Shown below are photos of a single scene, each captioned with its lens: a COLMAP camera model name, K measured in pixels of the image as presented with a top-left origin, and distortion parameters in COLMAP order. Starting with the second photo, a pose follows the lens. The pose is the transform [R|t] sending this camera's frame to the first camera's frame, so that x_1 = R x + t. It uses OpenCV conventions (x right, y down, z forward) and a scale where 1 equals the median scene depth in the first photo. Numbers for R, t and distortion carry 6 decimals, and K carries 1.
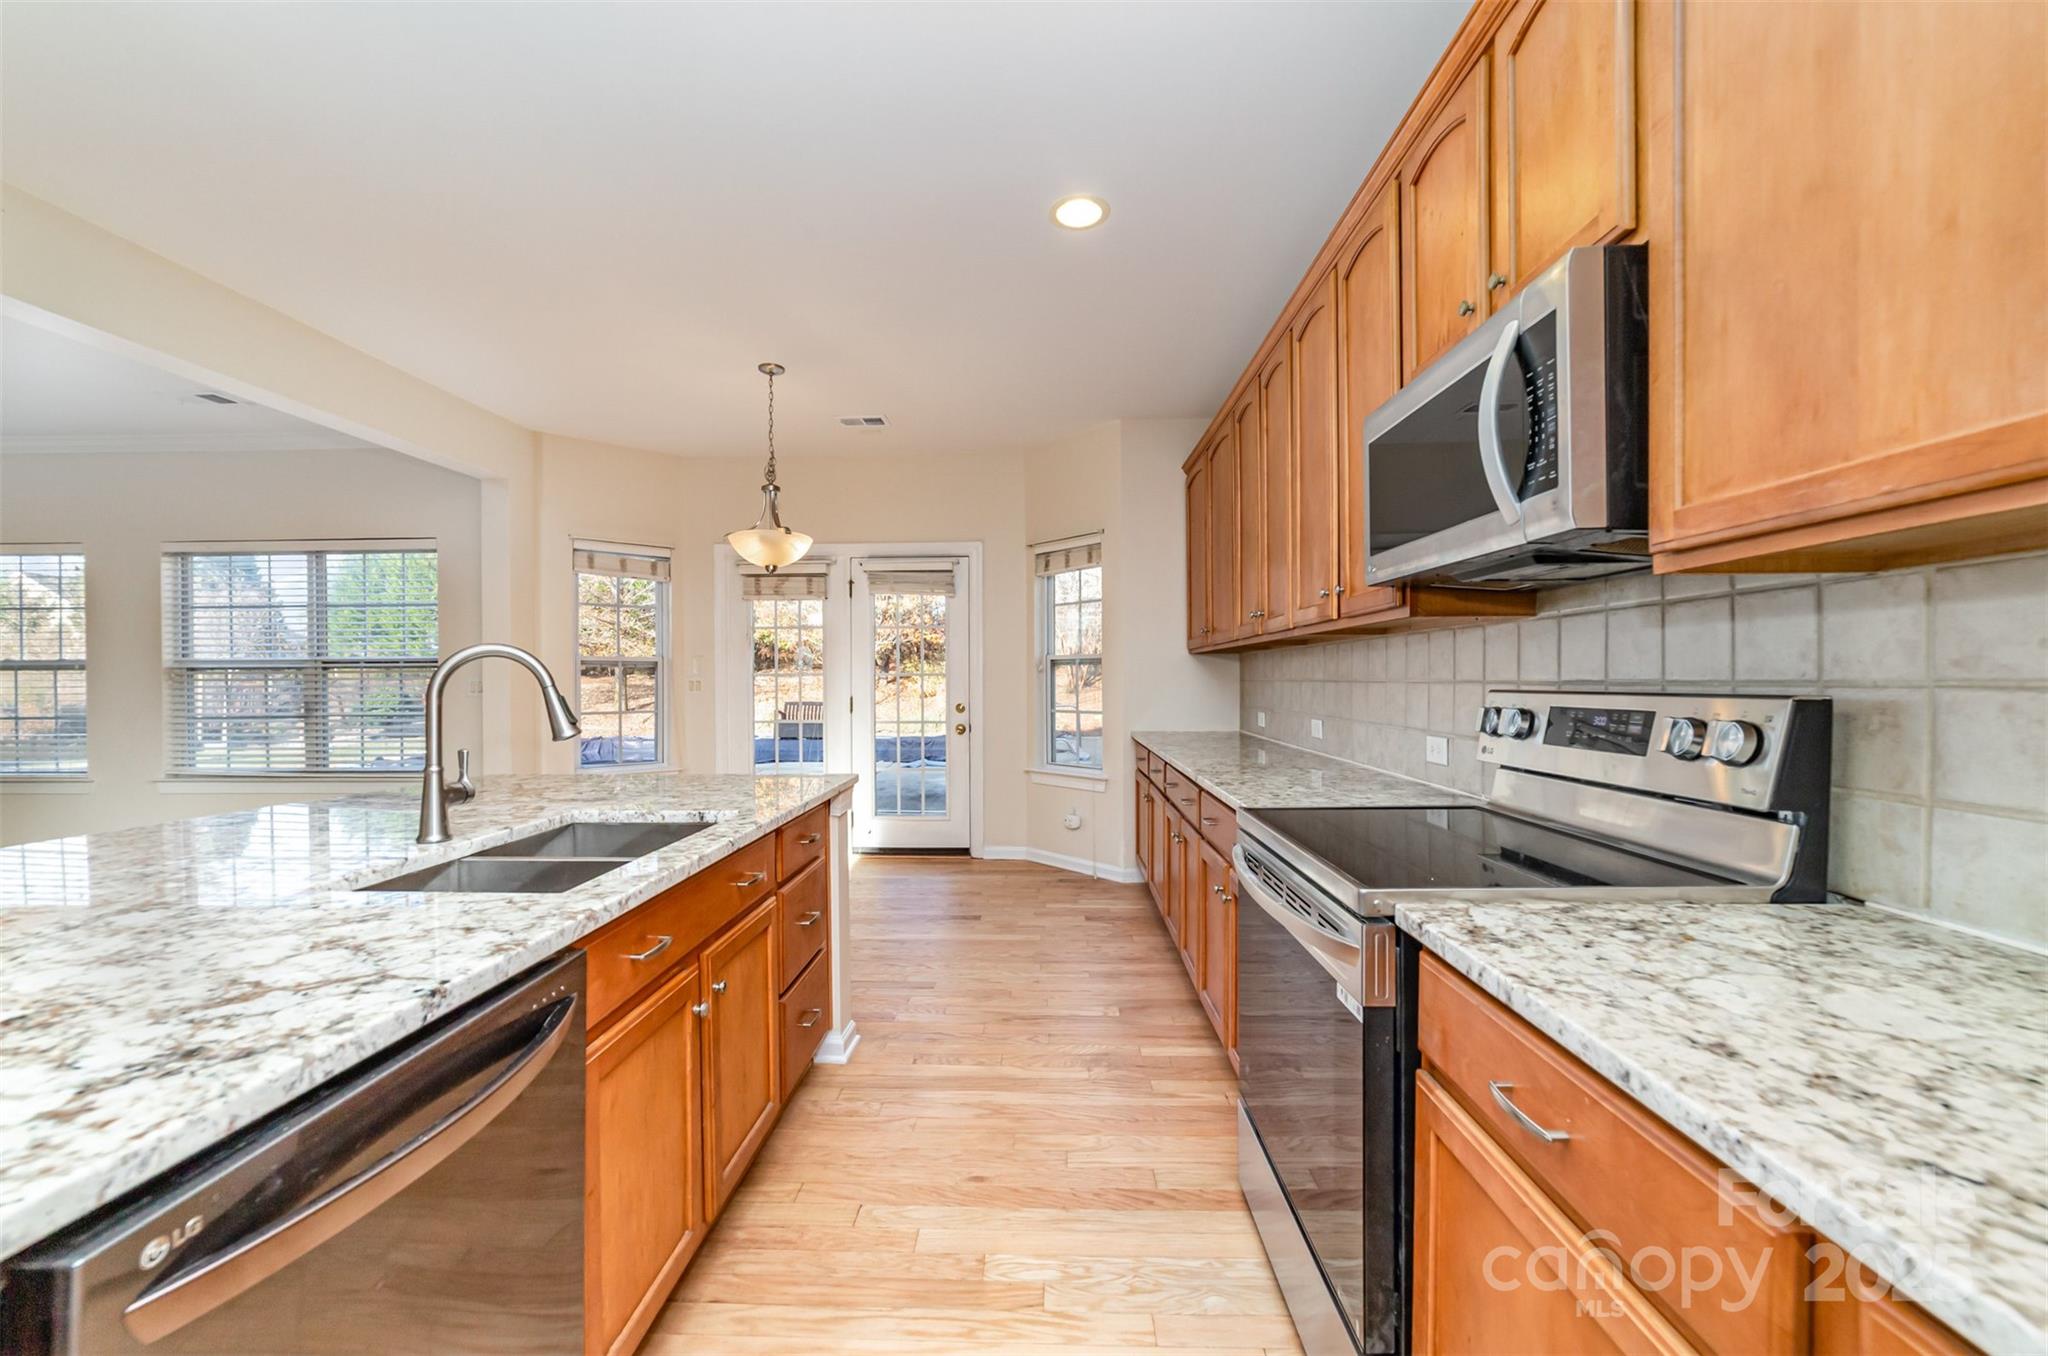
lens RADIAL K [[807.4, 0, 1019.4], [0, 807.4, 683.0], [0, 0, 1]] dist [-0.007661, 0.003005]
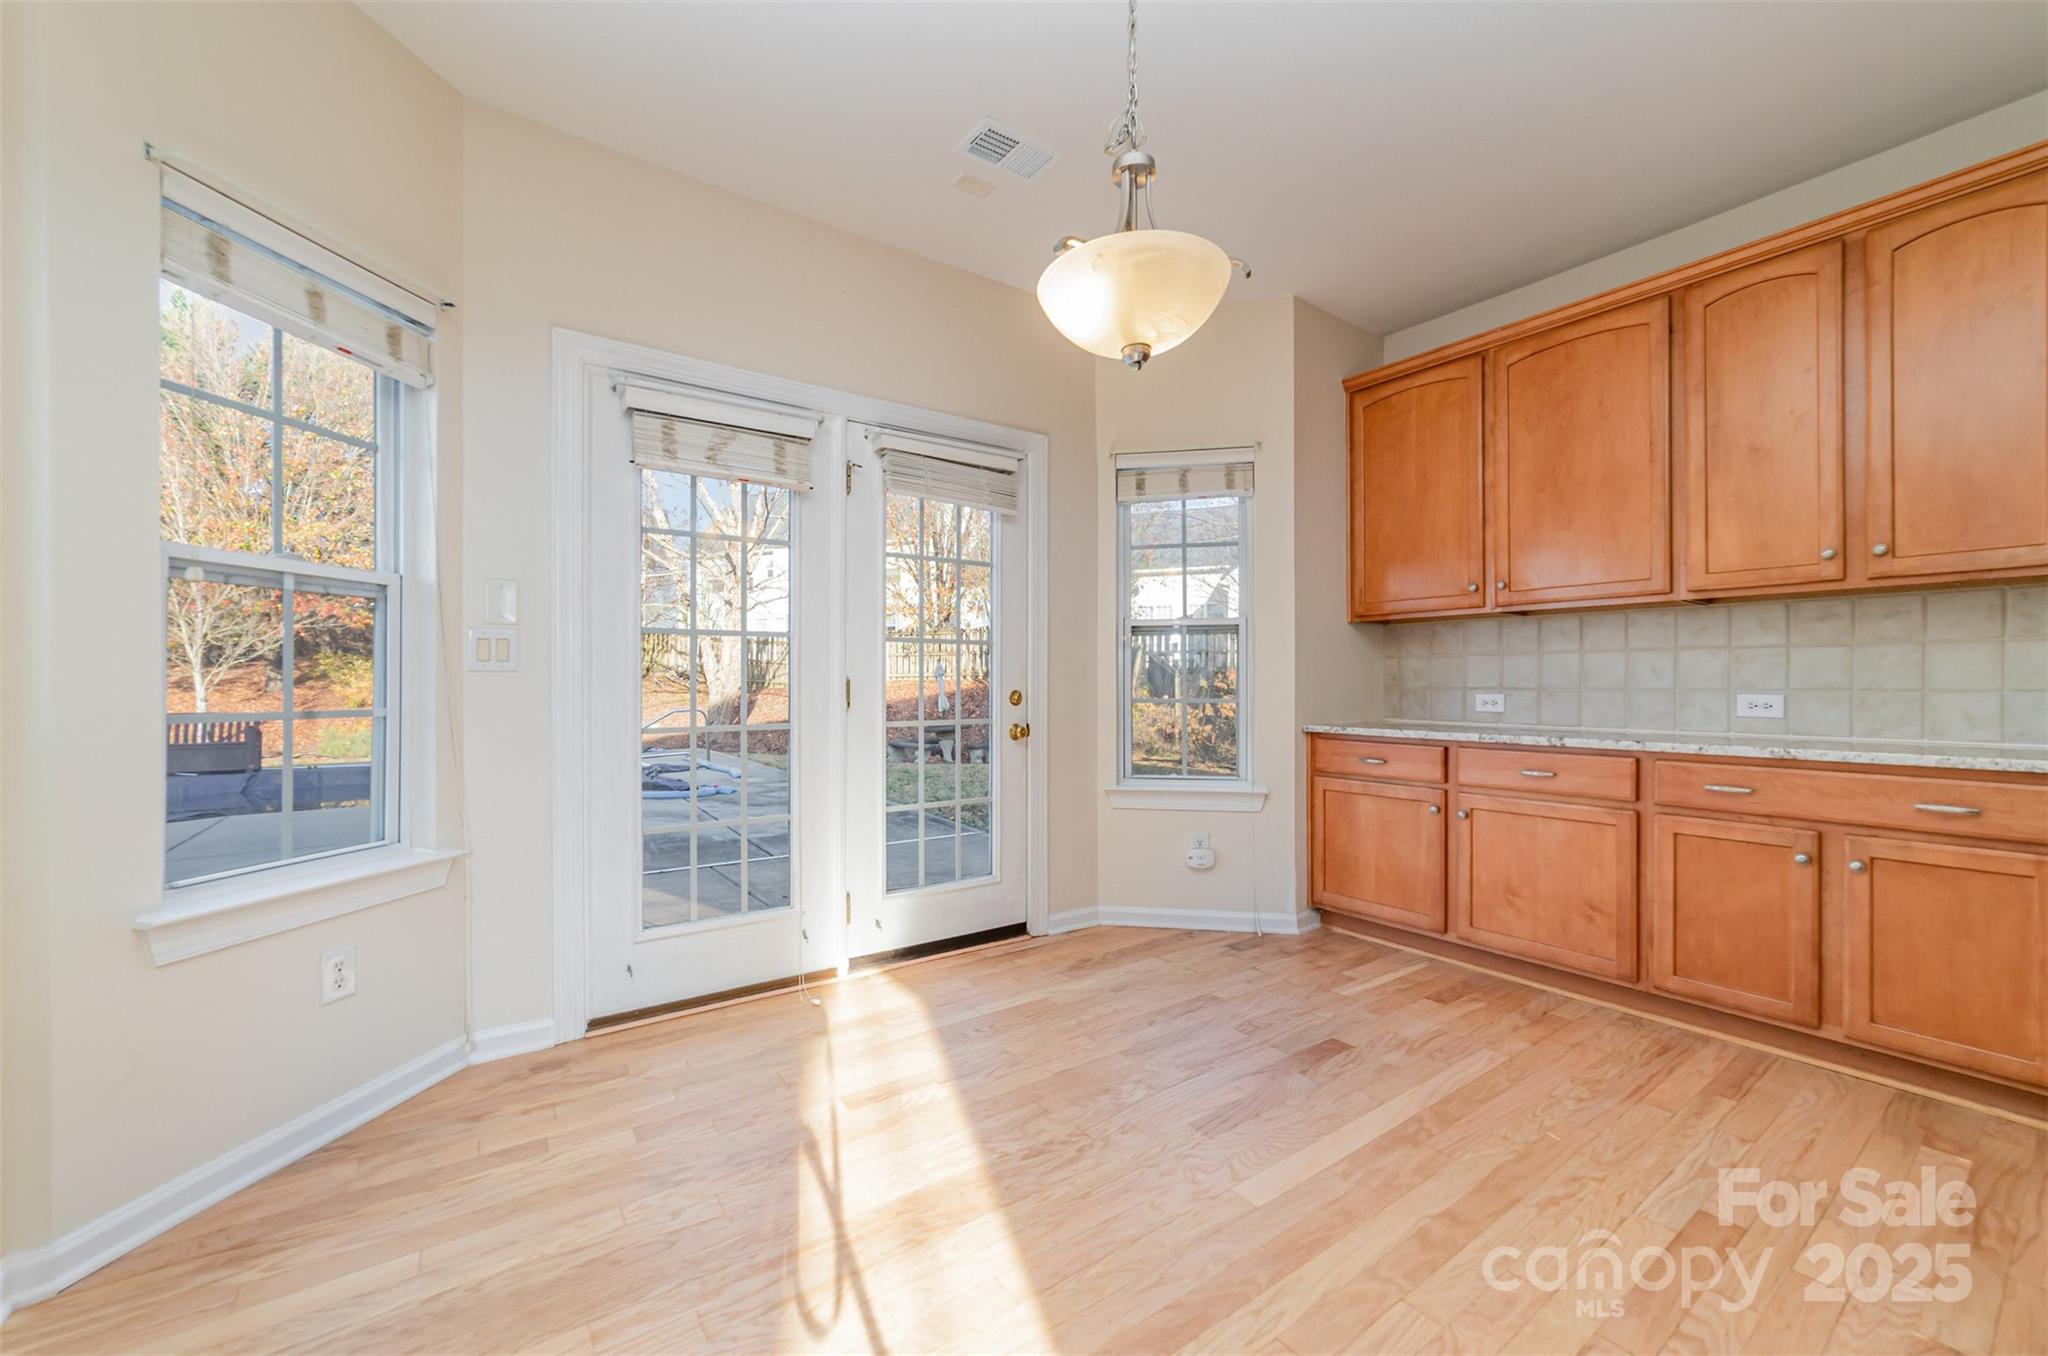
lens RADIAL K [[807.4, 0, 1016.4], [0, 807.4, 686.4], [0, 0, 1]] dist [-0.007661, 0.003005]
pose [[0.786147, -0.001139, 0.618038, -1.228143], [-0.001093, 0.999994, 0.003233, 0.054402], [-0.618038, -0.003217, 0.786141, 1.391317]]
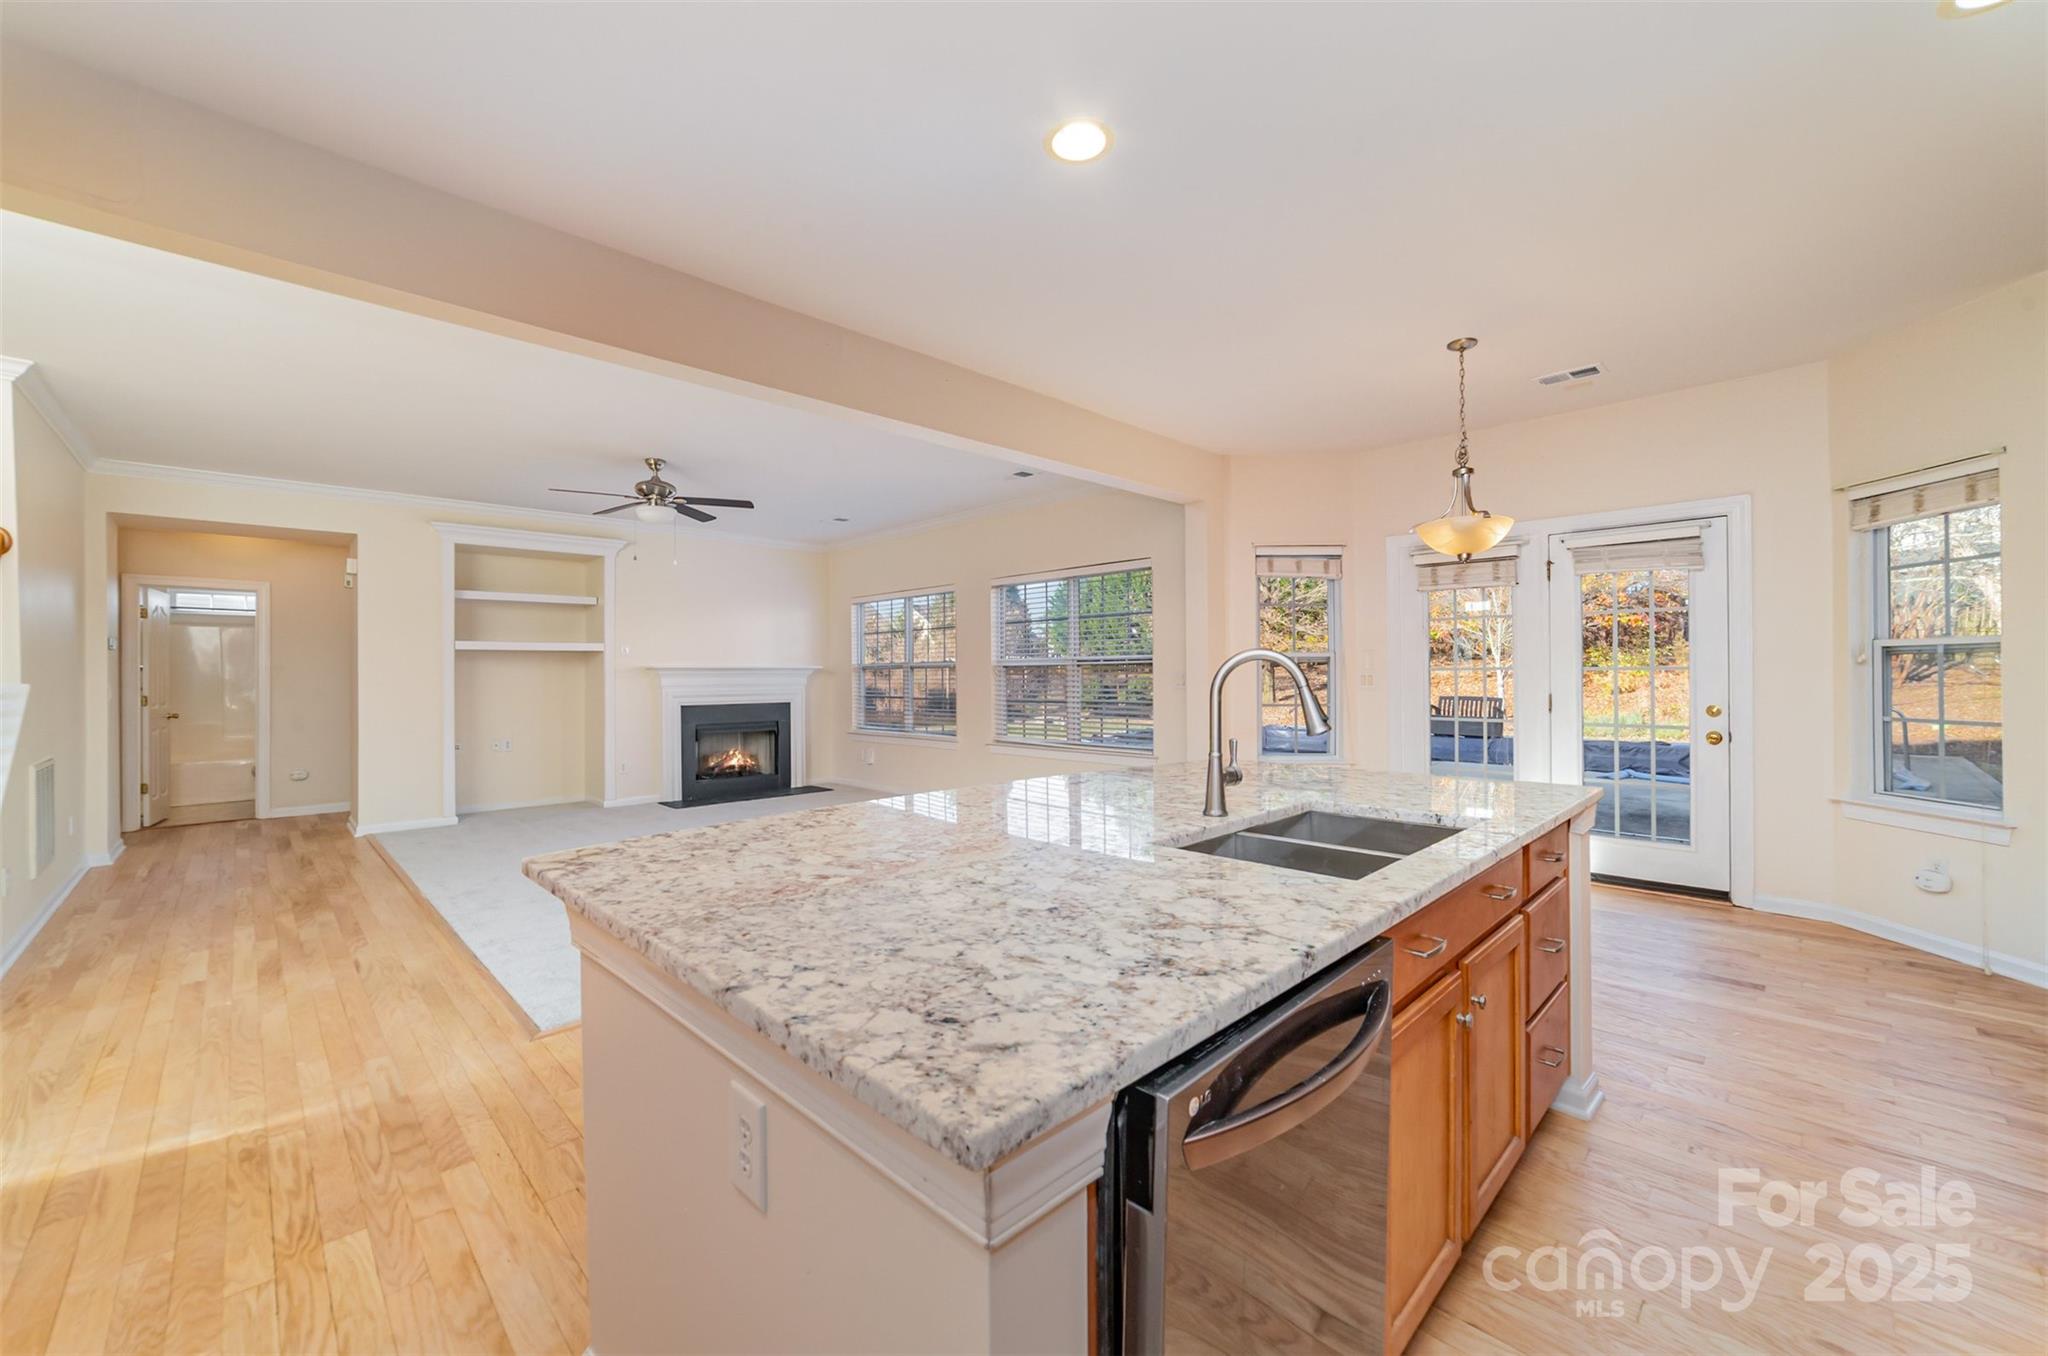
lens RADIAL K [[807.4, 0, 1027.7], [0, 807.4, 671.2], [0, 0, 1]] dist [-0.007661, 0.003005]
pose [[0.737374, -0.002821, -0.675478, -0.099049], [-0.000317, 0.999990, -0.004523, -0.009654], [0.675484, 0.003549, 0.737366, -0.061501]]
